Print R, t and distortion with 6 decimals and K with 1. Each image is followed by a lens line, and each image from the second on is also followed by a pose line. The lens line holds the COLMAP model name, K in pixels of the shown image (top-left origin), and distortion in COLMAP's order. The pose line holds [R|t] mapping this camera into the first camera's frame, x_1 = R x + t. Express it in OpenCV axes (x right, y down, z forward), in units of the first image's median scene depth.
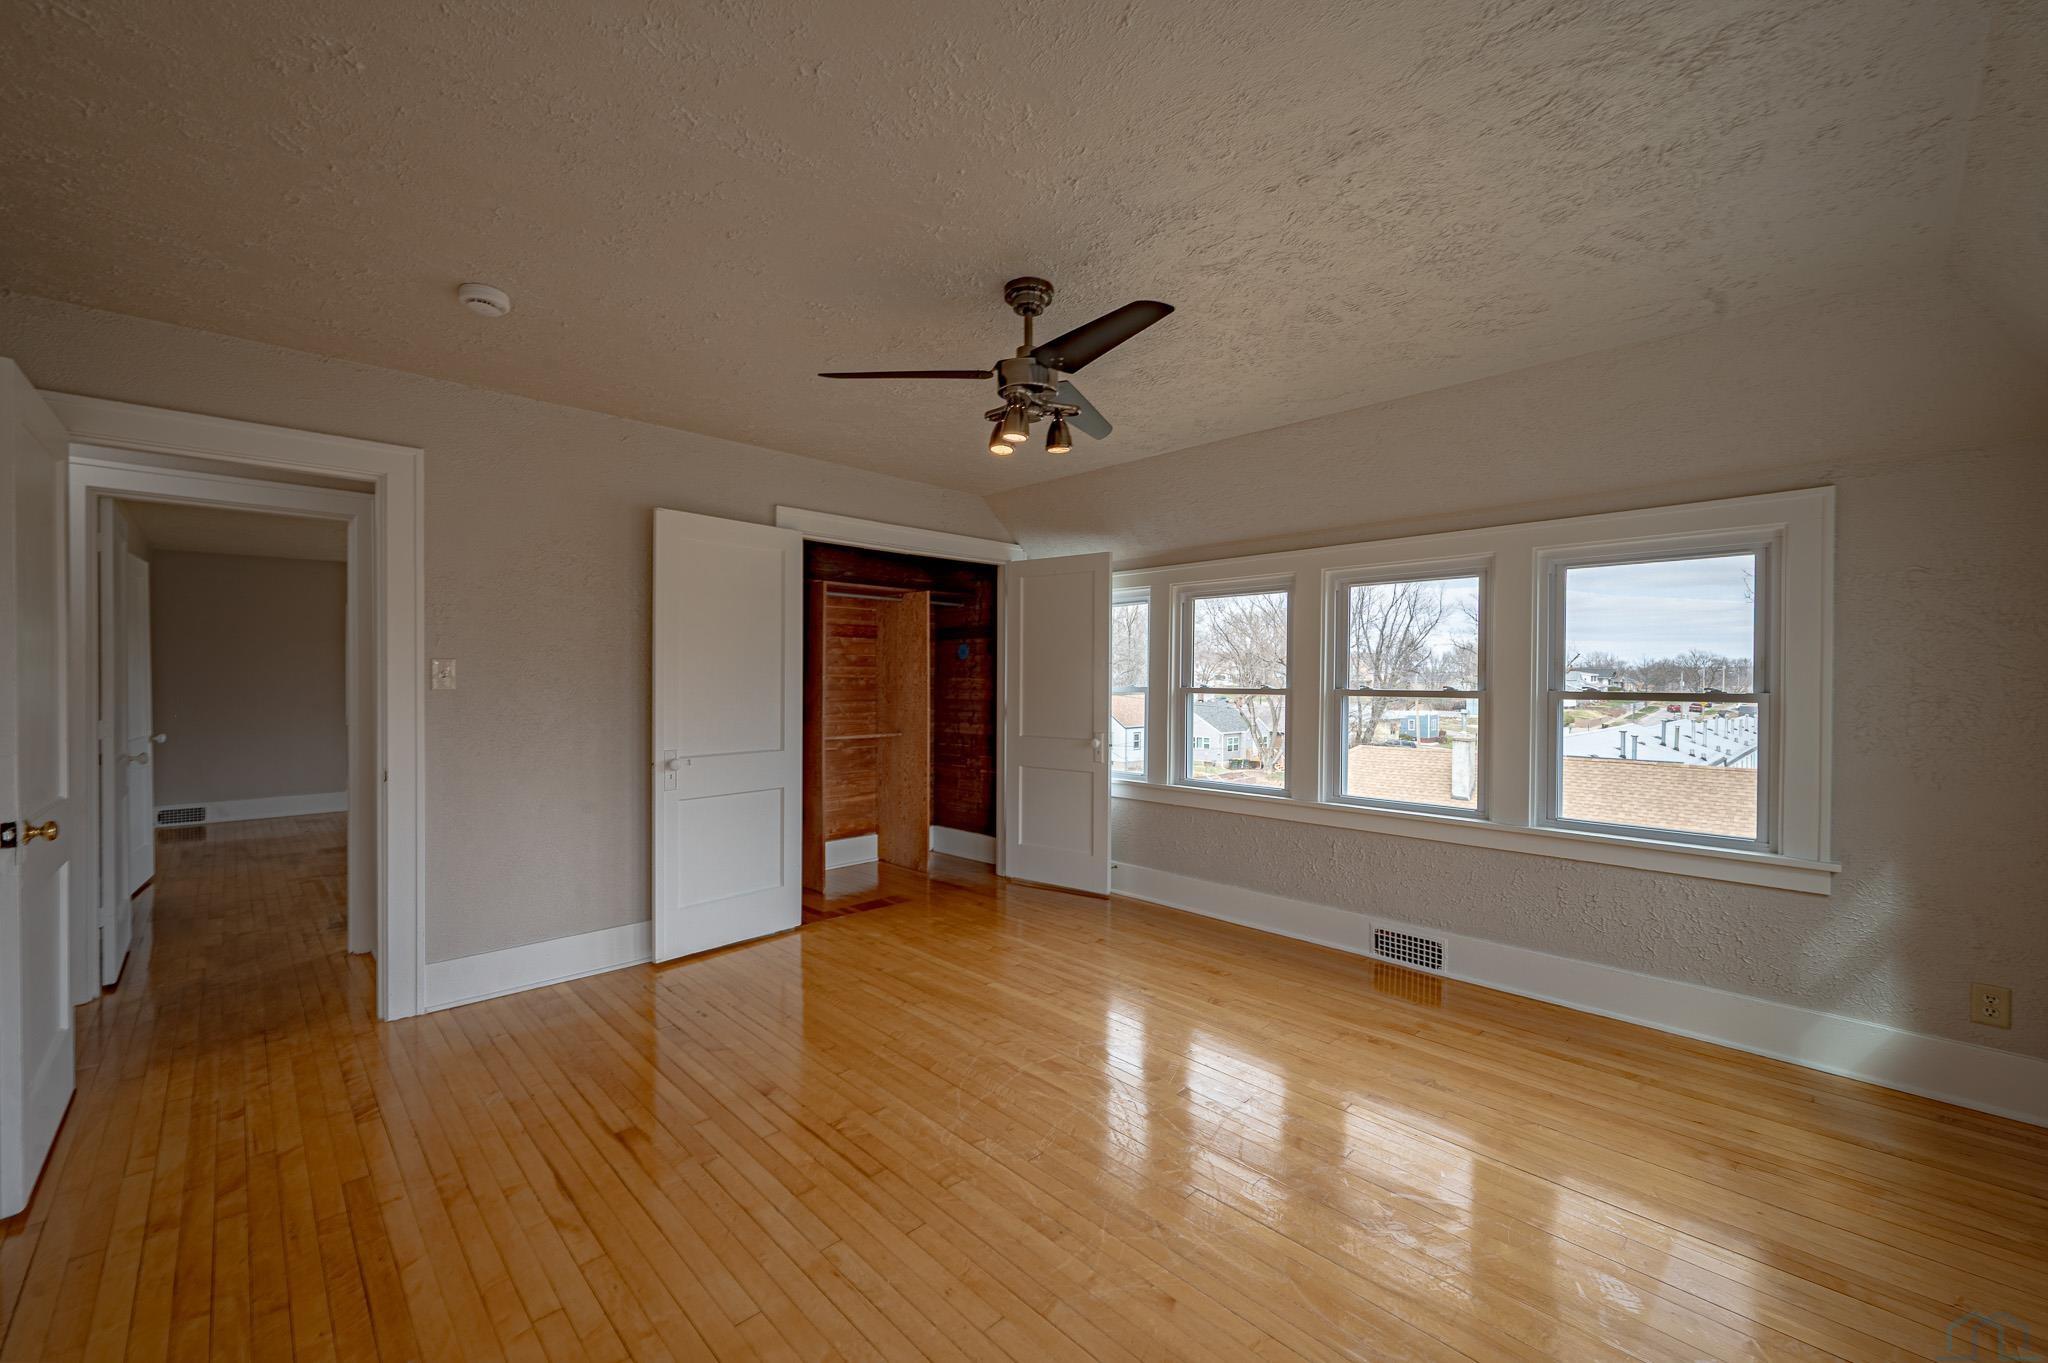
lens RADIAL K [[821.3, 0, 1016.1], [0, 821.3, 684.4], [0, 0, 1]] dist [-0.000616, 0.000057]
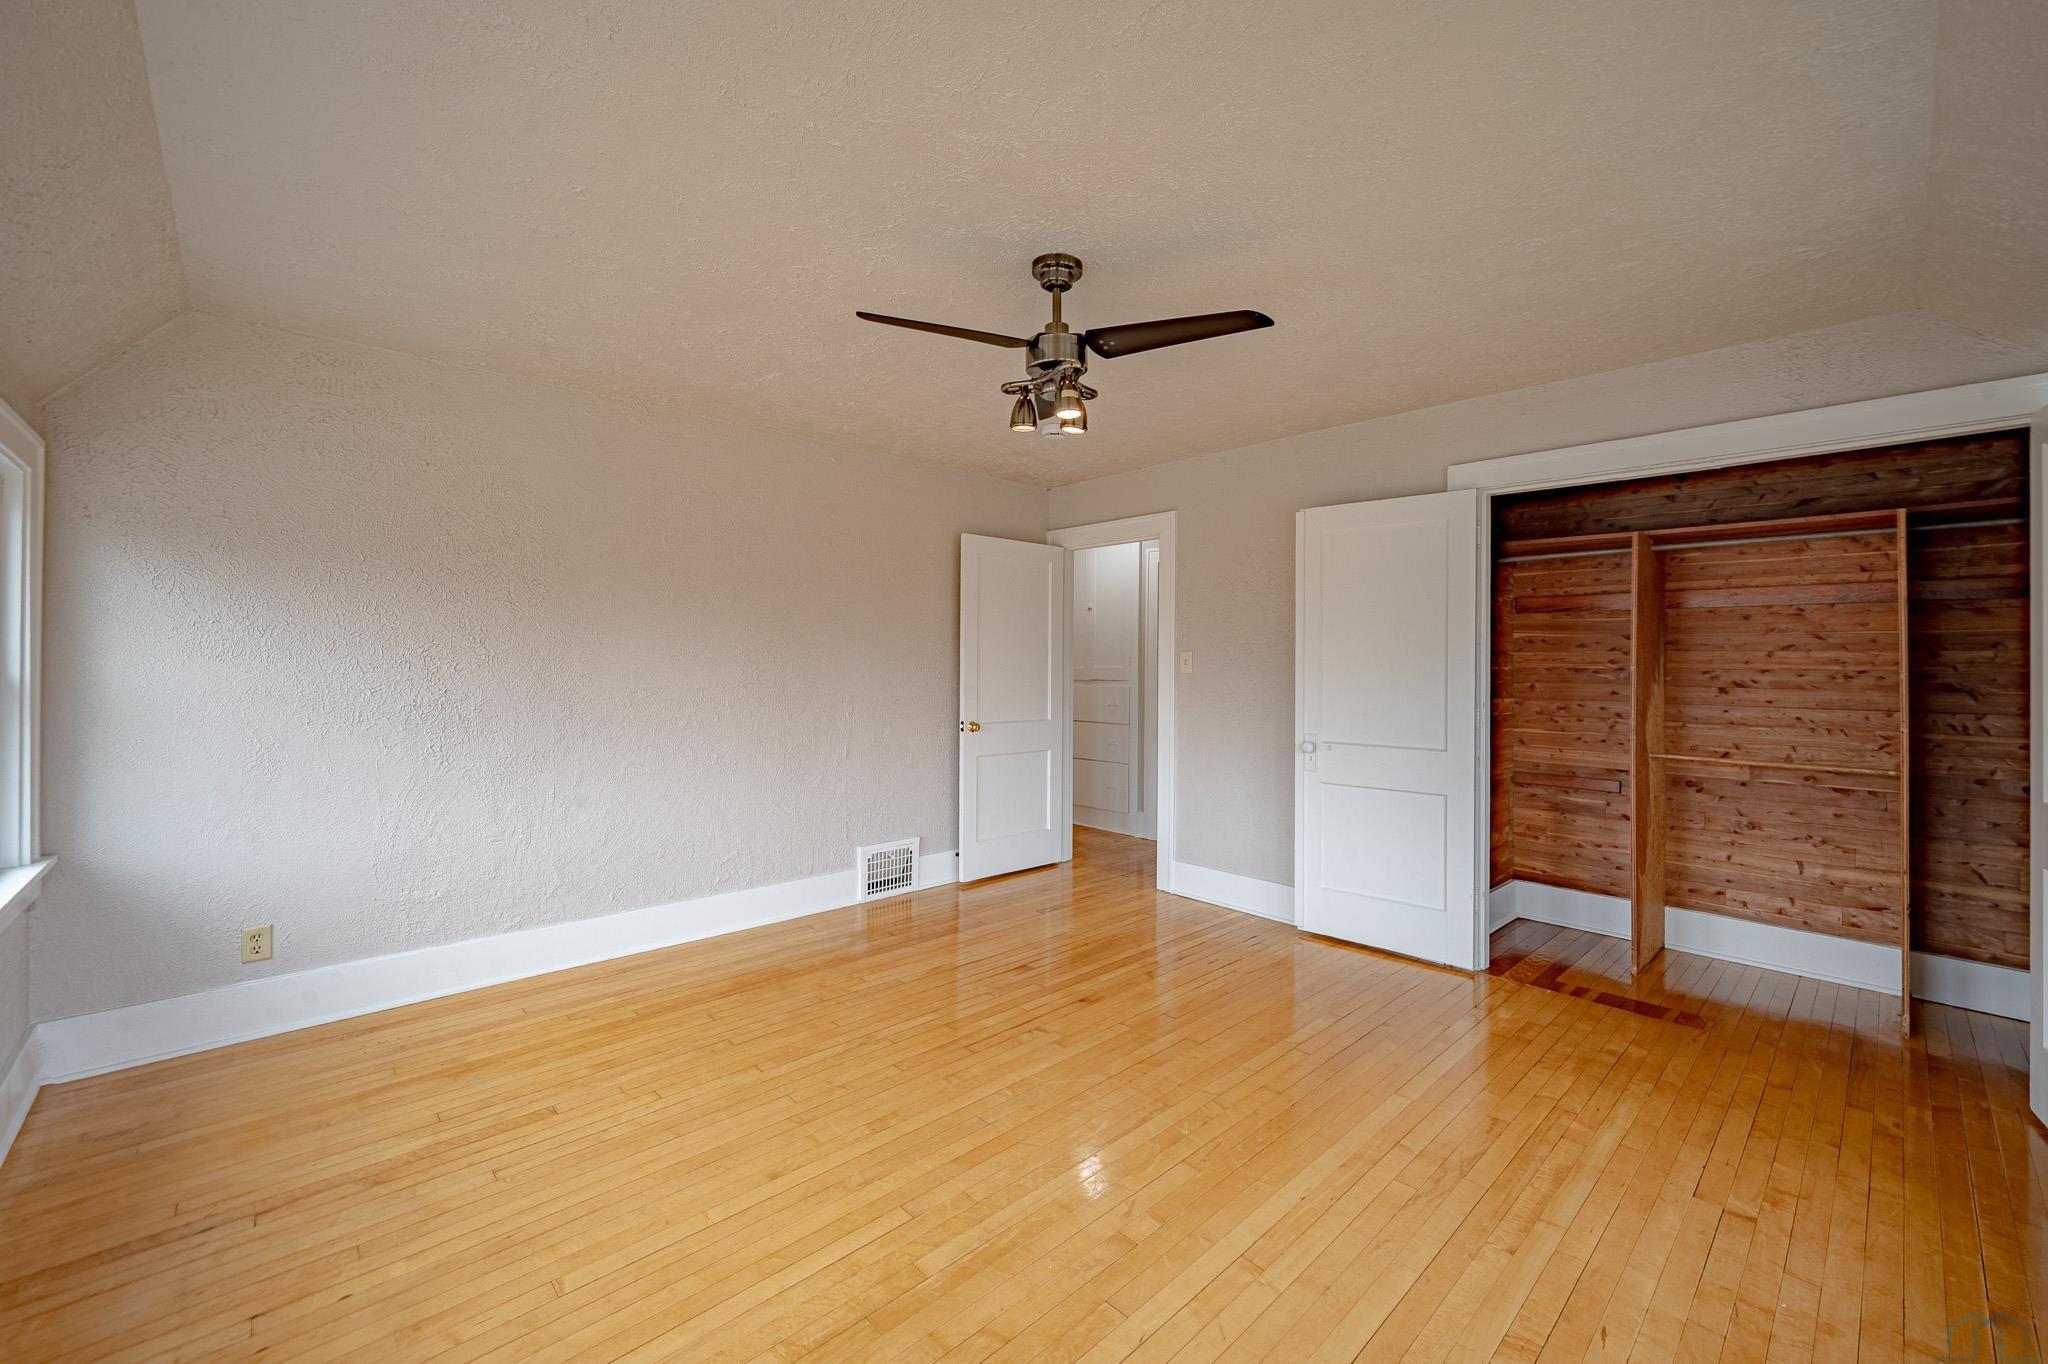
lens RADIAL K [[832.6, 0, 1029.7], [0, 832.6, 660.7], [0, 0, 1]] dist [0.001808, 0.000218]
pose [[-0.015554, -0.007625, -0.999850, 0.695419], [-0.020084, 0.999772, -0.007312, 0.001014], [0.999677, 0.019967, -0.015704, 0.683950]]
